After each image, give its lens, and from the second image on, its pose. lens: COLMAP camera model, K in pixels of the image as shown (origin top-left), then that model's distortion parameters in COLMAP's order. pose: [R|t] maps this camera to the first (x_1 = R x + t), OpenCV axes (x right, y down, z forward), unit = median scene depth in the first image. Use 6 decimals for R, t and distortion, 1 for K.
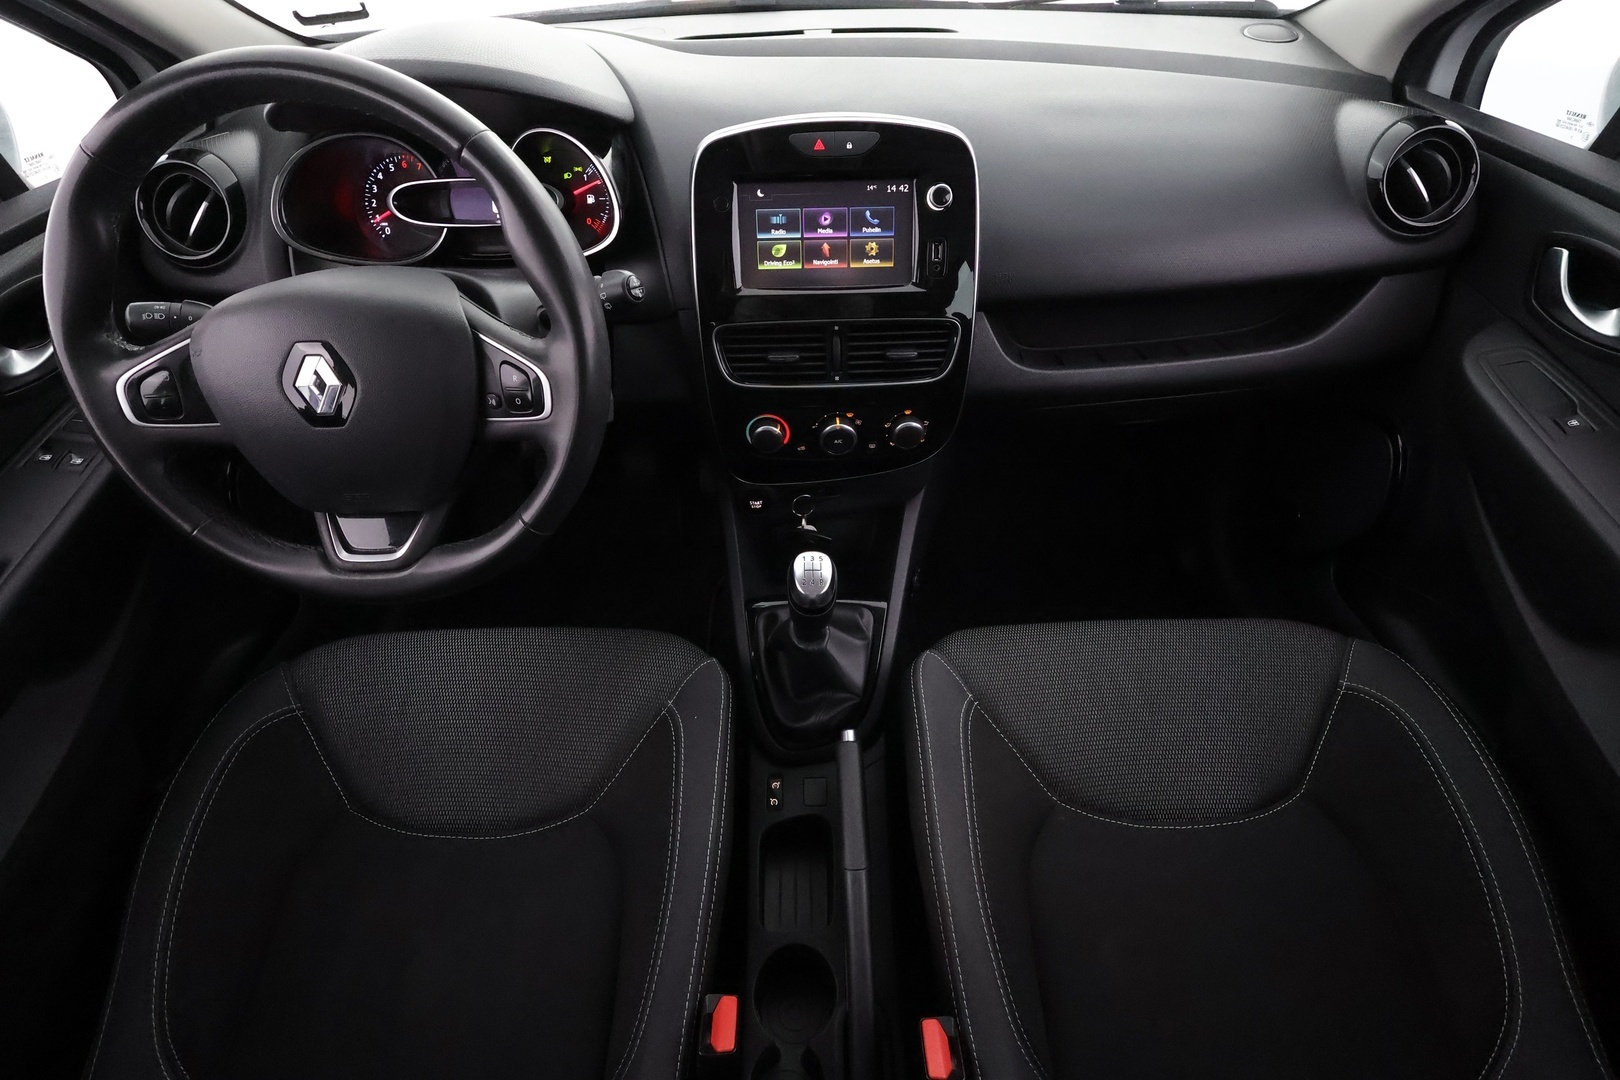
lens RADIAL K [[745.2, 0, 810.5], [0, 745.2, 541.7], [0, 0, 1]] dist [-0.002157, -0.000175]
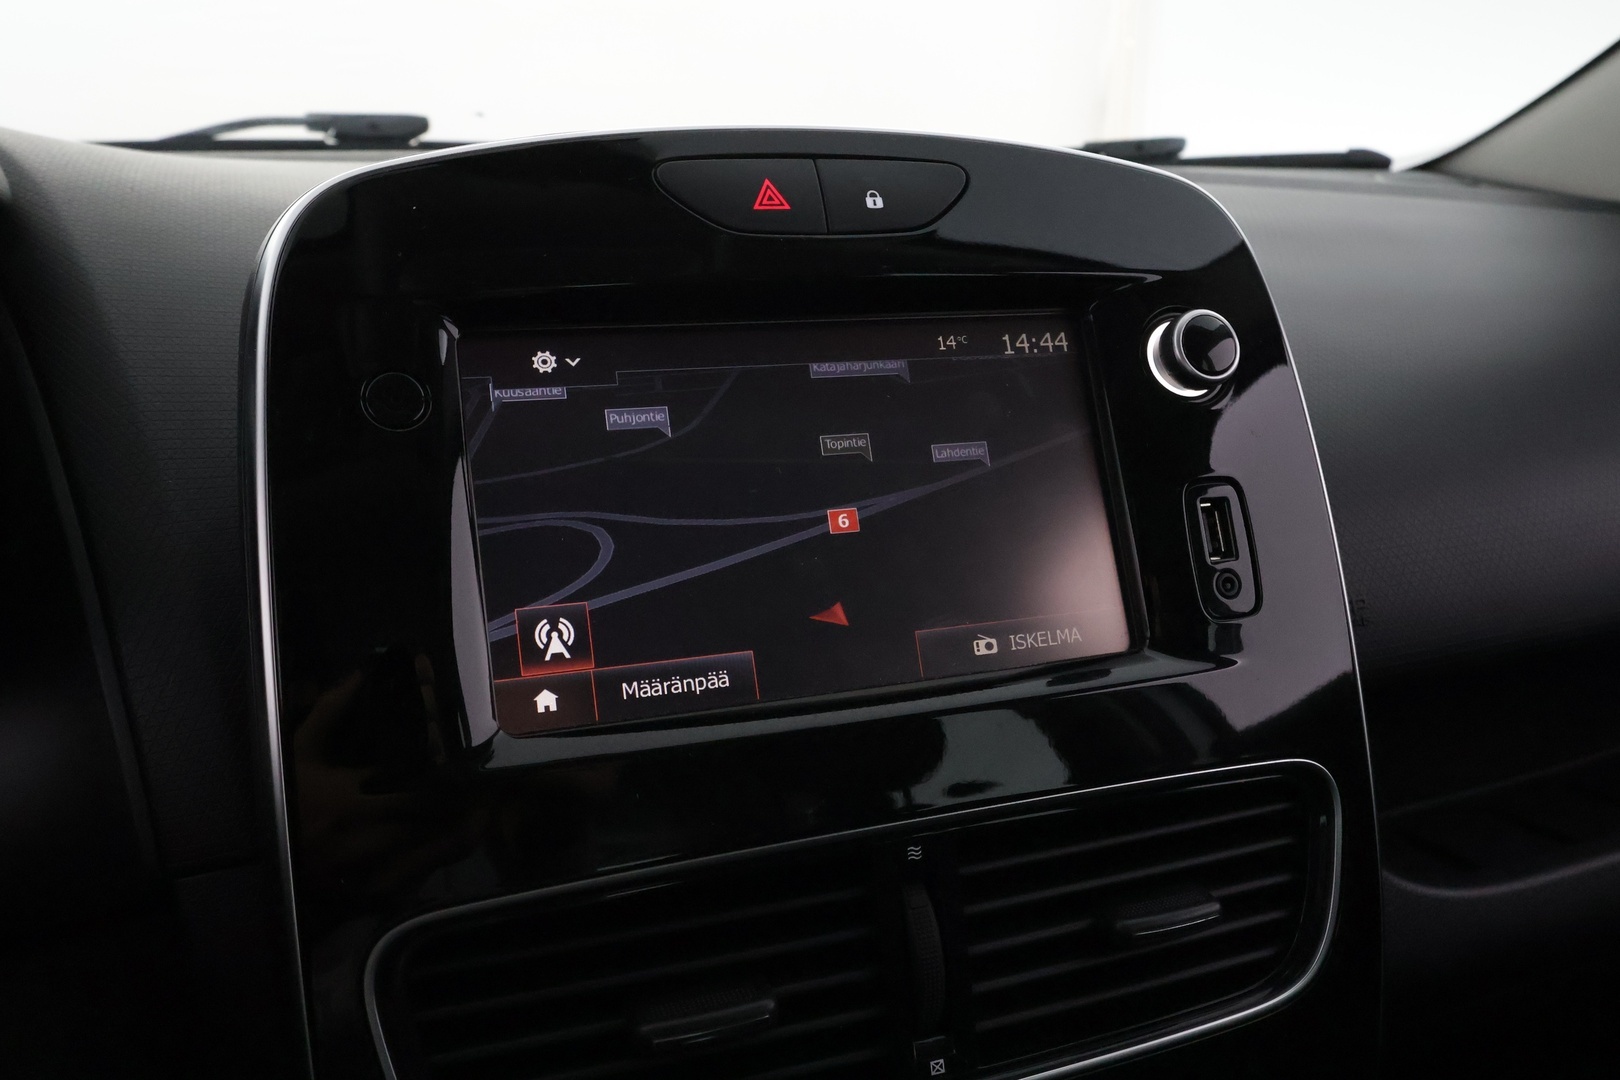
lens RADIAL K [[1281.9, 0, 817.6], [0, 1281.9, 538.0], [0, 0, 1]] dist [-0.006422, -0.009604]
pose [[0.947103, -0.068733, 0.313484, -0.118640], [0.208528, 0.874298, -0.438314, -0.206562], [-0.243952, 0.480498, 0.842383, 0.629075]]
